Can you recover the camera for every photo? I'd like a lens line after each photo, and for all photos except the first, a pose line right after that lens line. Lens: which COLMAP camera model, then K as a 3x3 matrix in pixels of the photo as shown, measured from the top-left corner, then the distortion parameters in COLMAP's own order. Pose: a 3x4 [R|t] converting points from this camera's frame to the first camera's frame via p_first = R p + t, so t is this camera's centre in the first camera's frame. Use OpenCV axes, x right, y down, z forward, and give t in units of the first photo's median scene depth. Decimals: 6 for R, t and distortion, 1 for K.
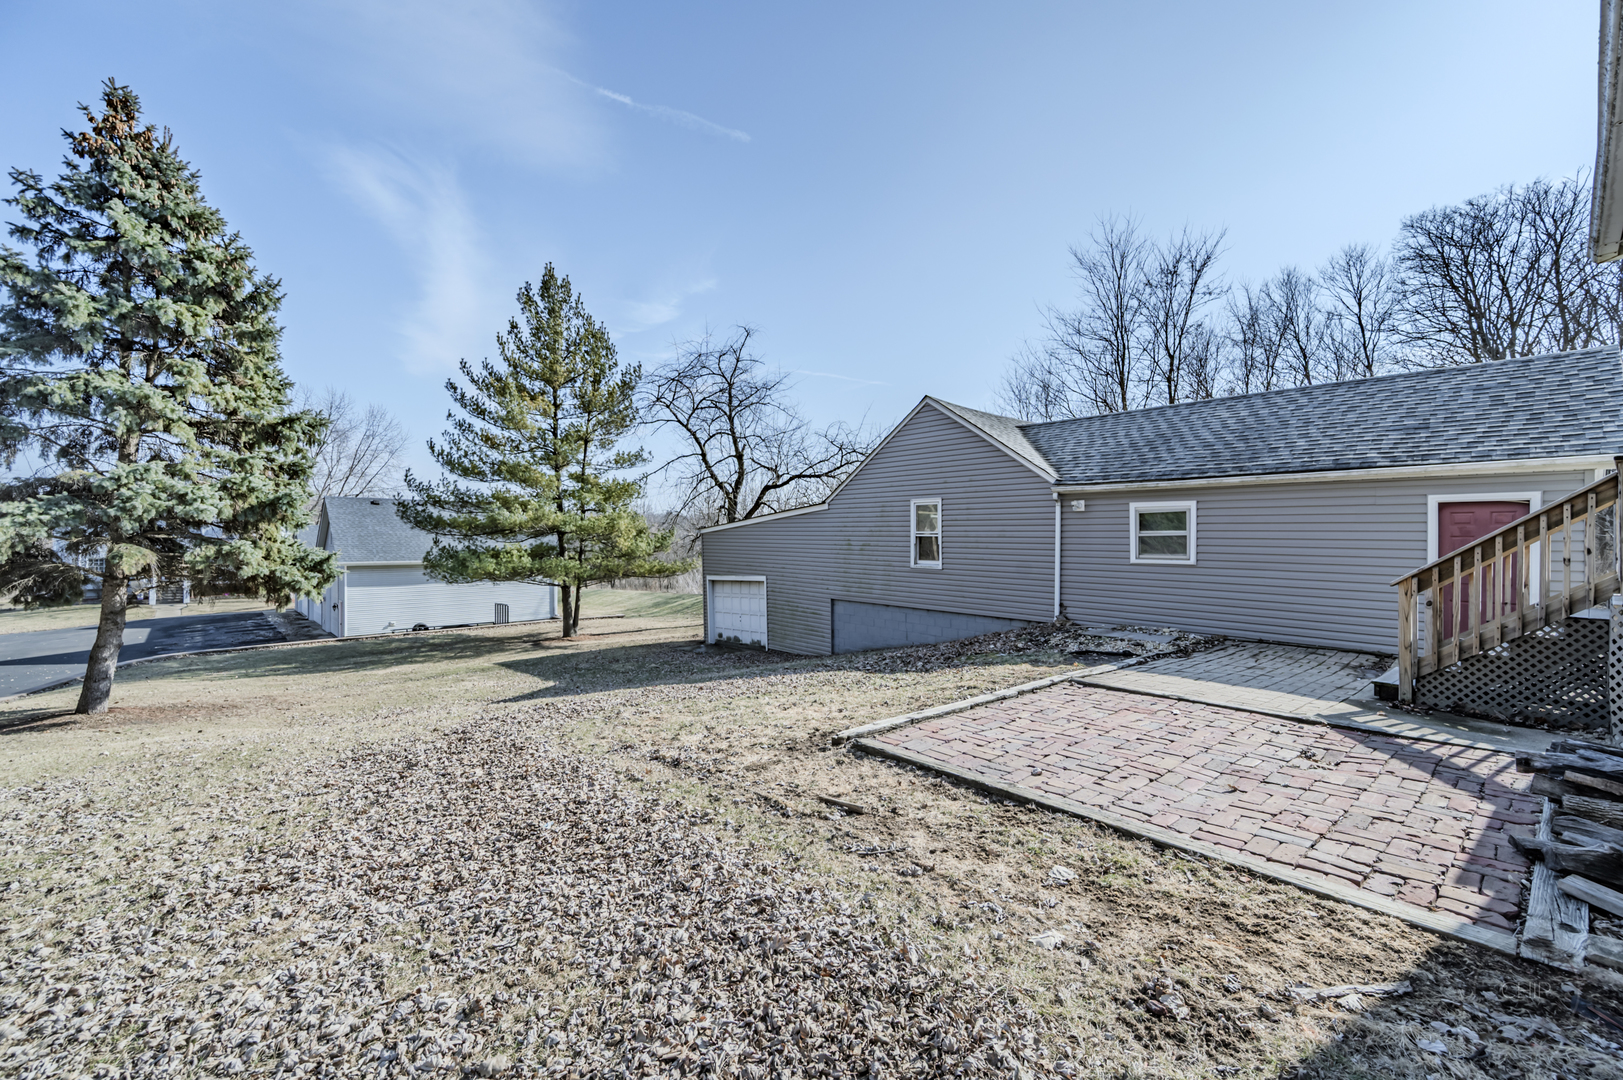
lens RADIAL K [[643.0, 0, 814.1], [0, 643.0, 538.9], [0, 0, 1]] dist [0.000268, -0.000635]
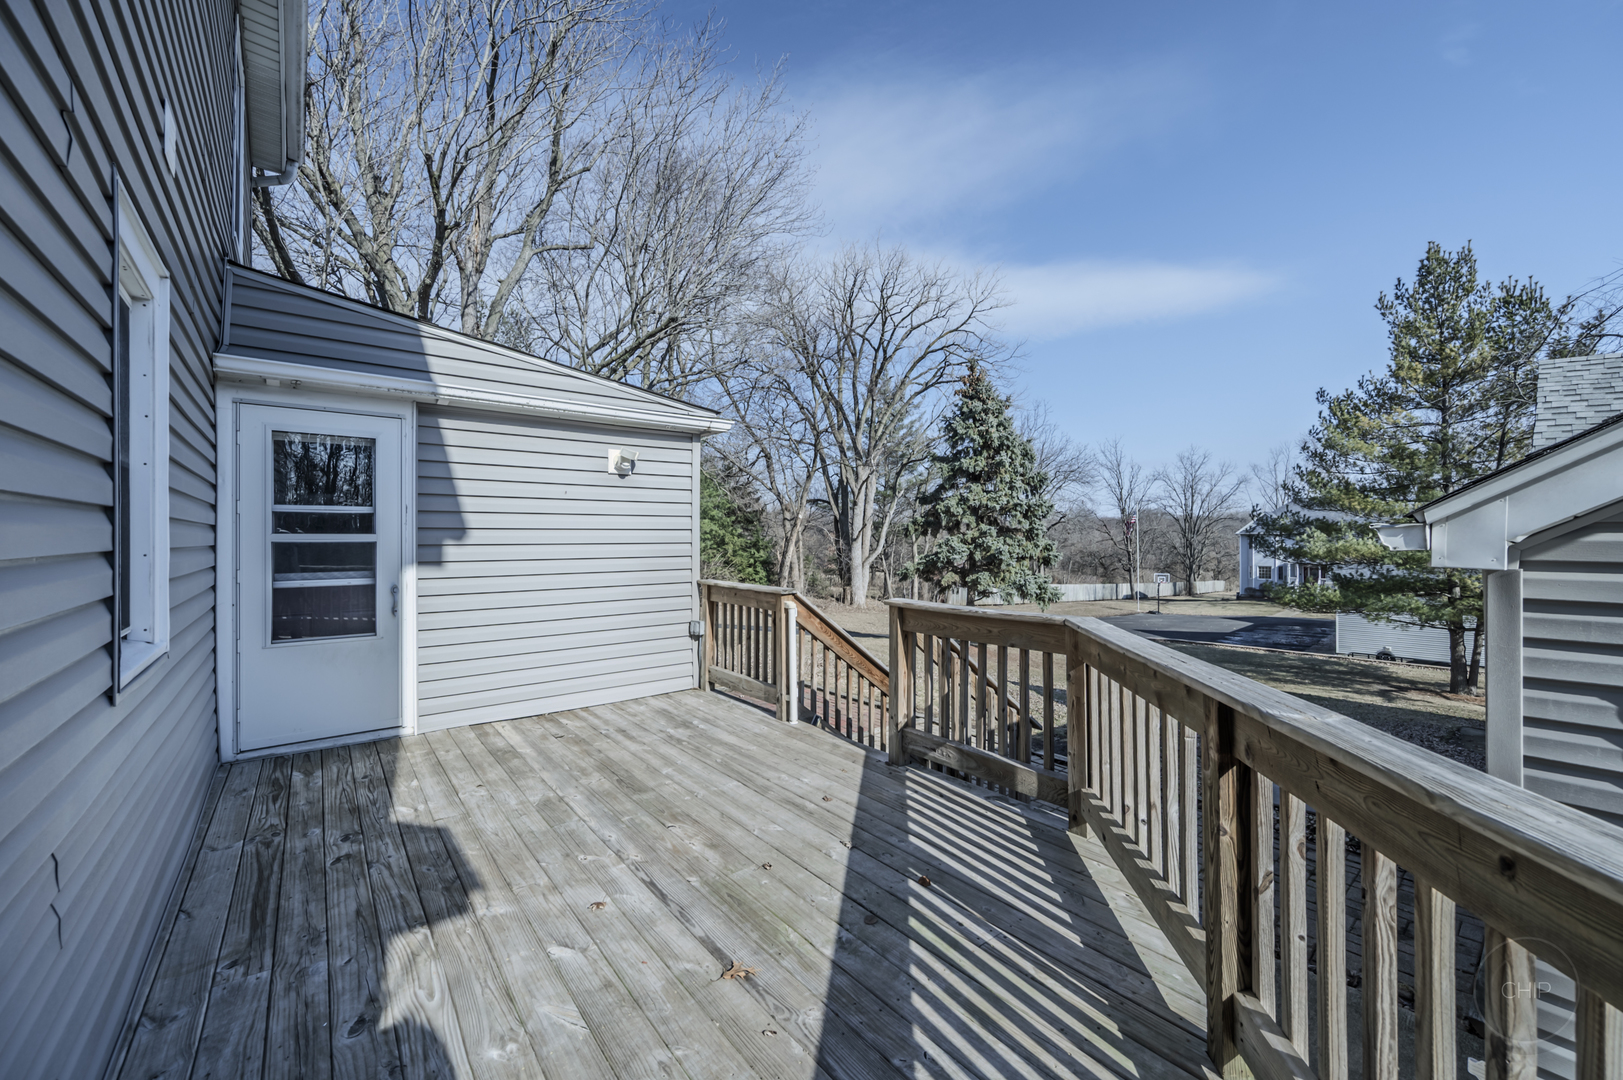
lens RADIAL K [[637.9, 0, 811.5], [0, 637.9, 540.0], [0, 0, 1]] dist [0.000482, -0.000090]
pose [[-0.015365, -0.003048, -0.999877, 0.423463], [-0.003338, 0.999990, -0.002997, -0.034210], [0.999876, 0.003292, -0.015375, 0.200209]]
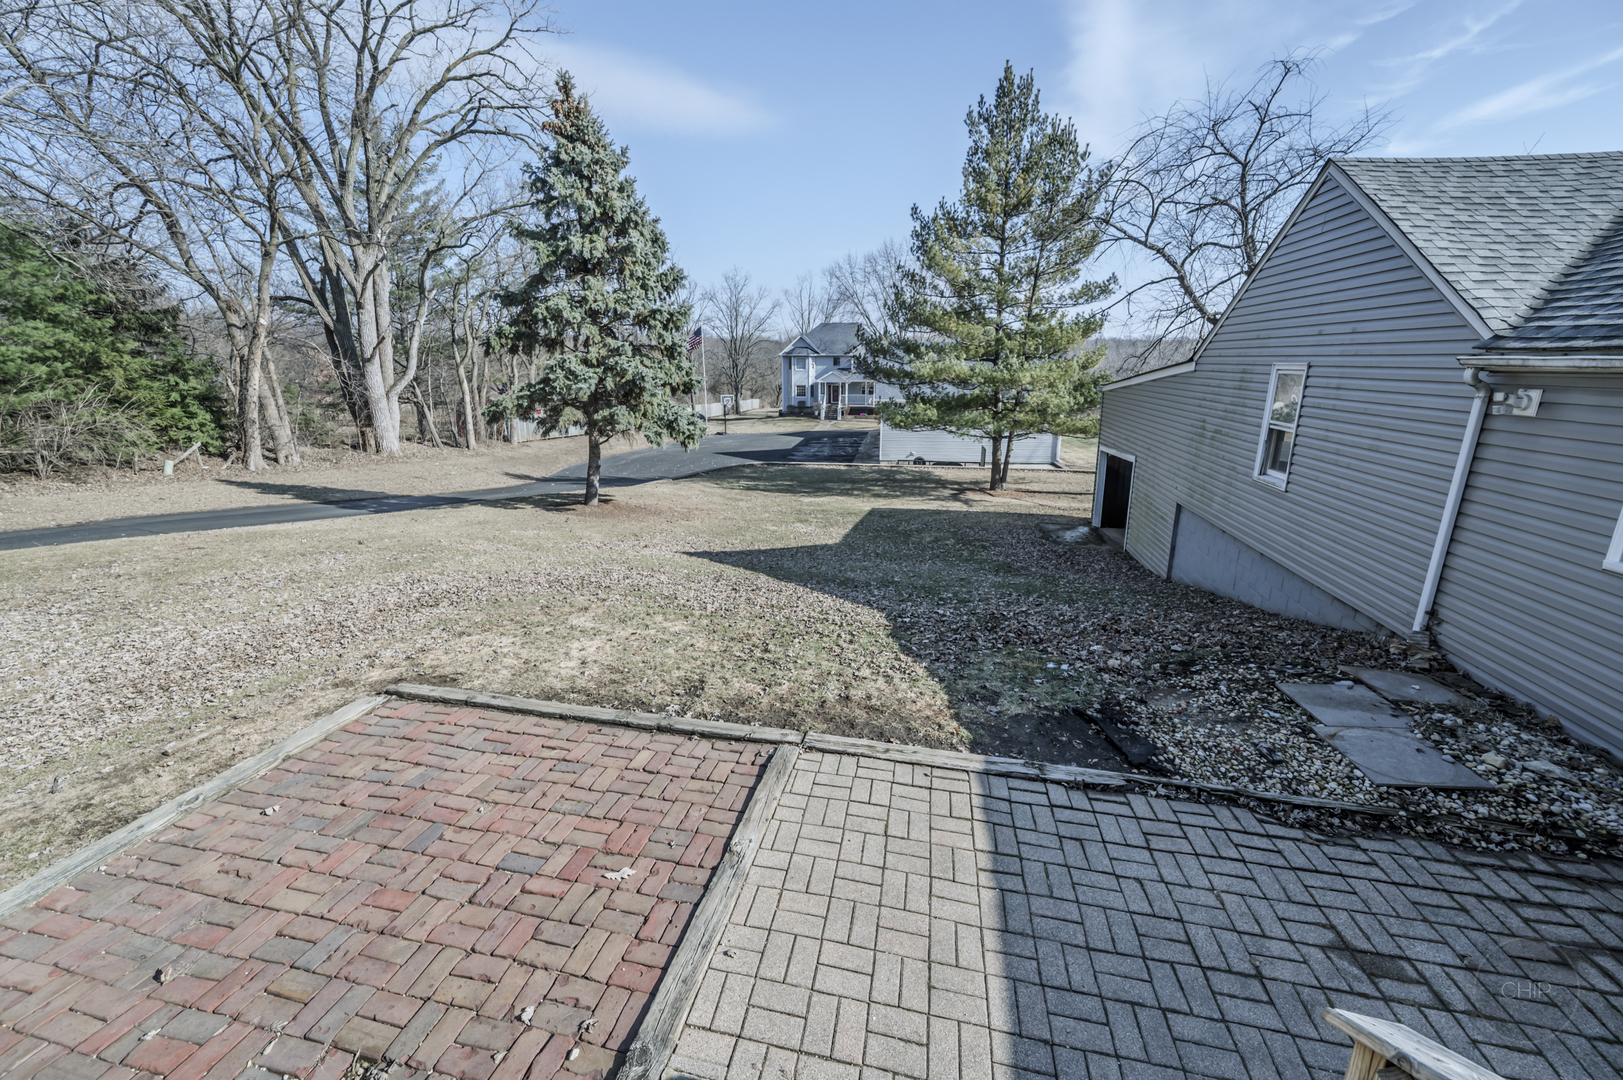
lens RADIAL K [[643.0, 0, 814.1], [0, 643.0, 538.9], [0, 0, 1]] dist [0.000268, -0.000635]
pose [[0.617582, 0.206657, -0.758871, 0.210769], [-0.001458, 0.965162, 0.261648, -0.034035], [0.786505, -0.160482, 0.596368, 0.172368]]
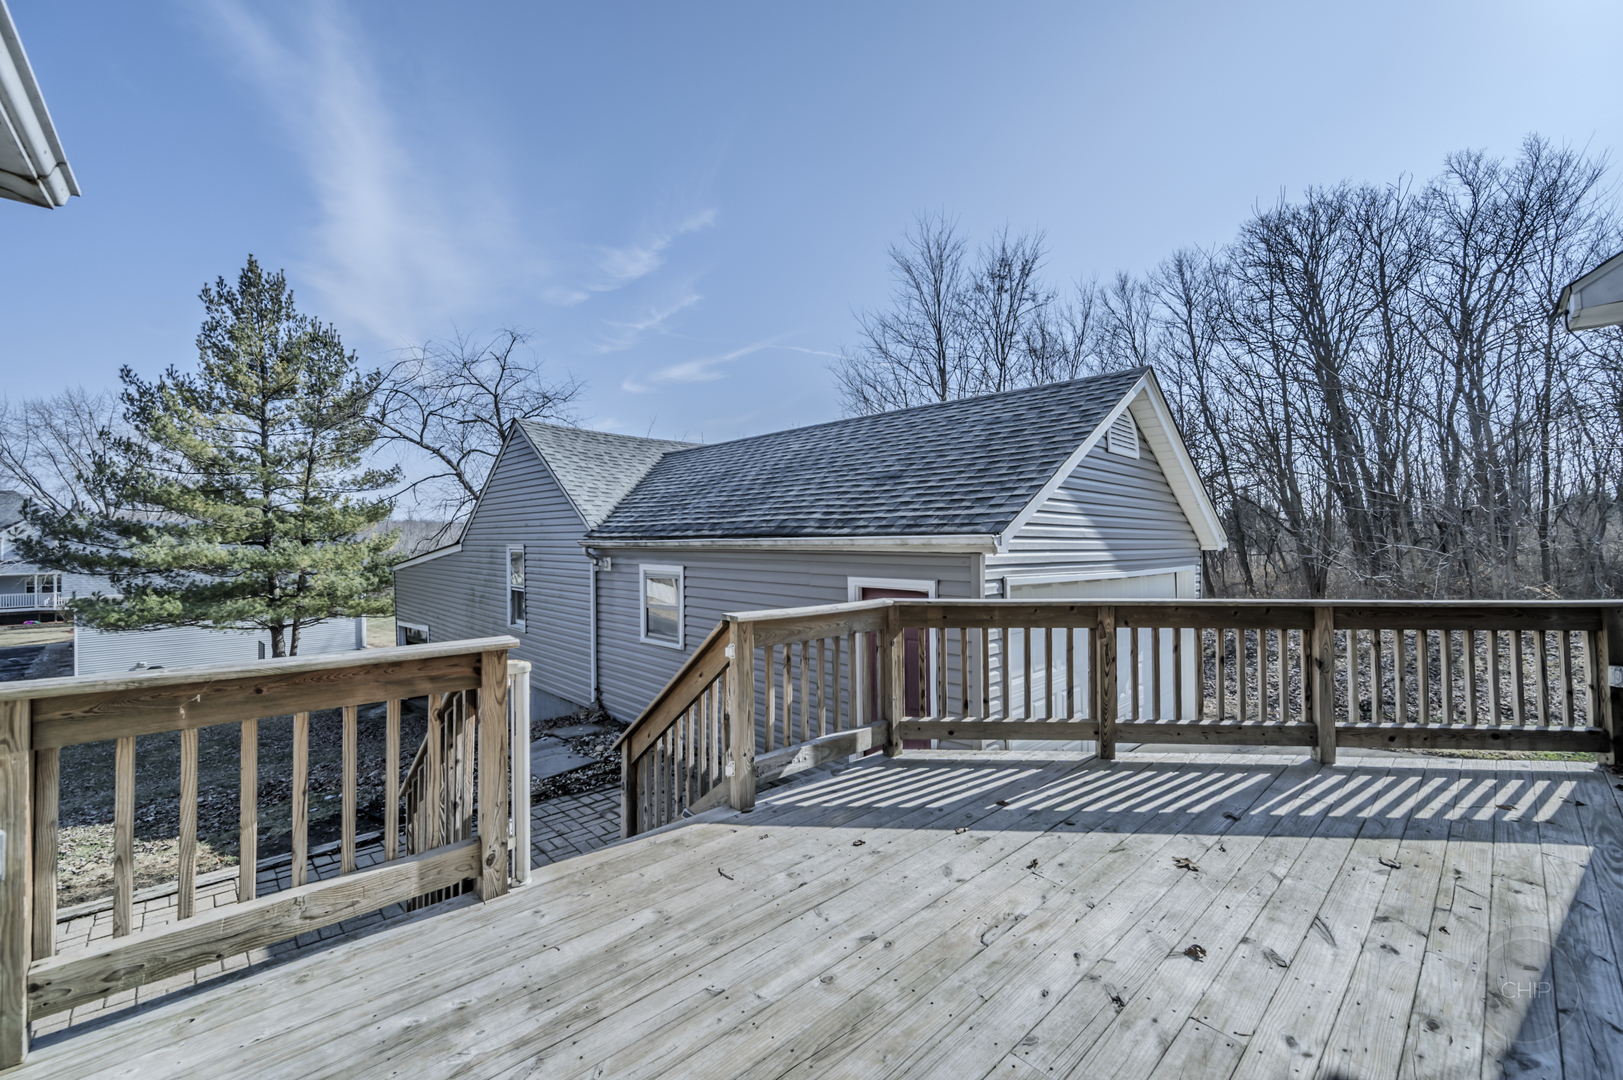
lens RADIAL K [[643.0, 0, 814.1], [0, 643.0, 538.9], [0, 0, 1]] dist [0.000268, -0.000635]
pose [[0.998290, -0.010814, 0.057442, 0.283179], [0.011077, 0.999930, -0.004259, -0.034886], [-0.057392, 0.004888, 0.998340, 0.091867]]
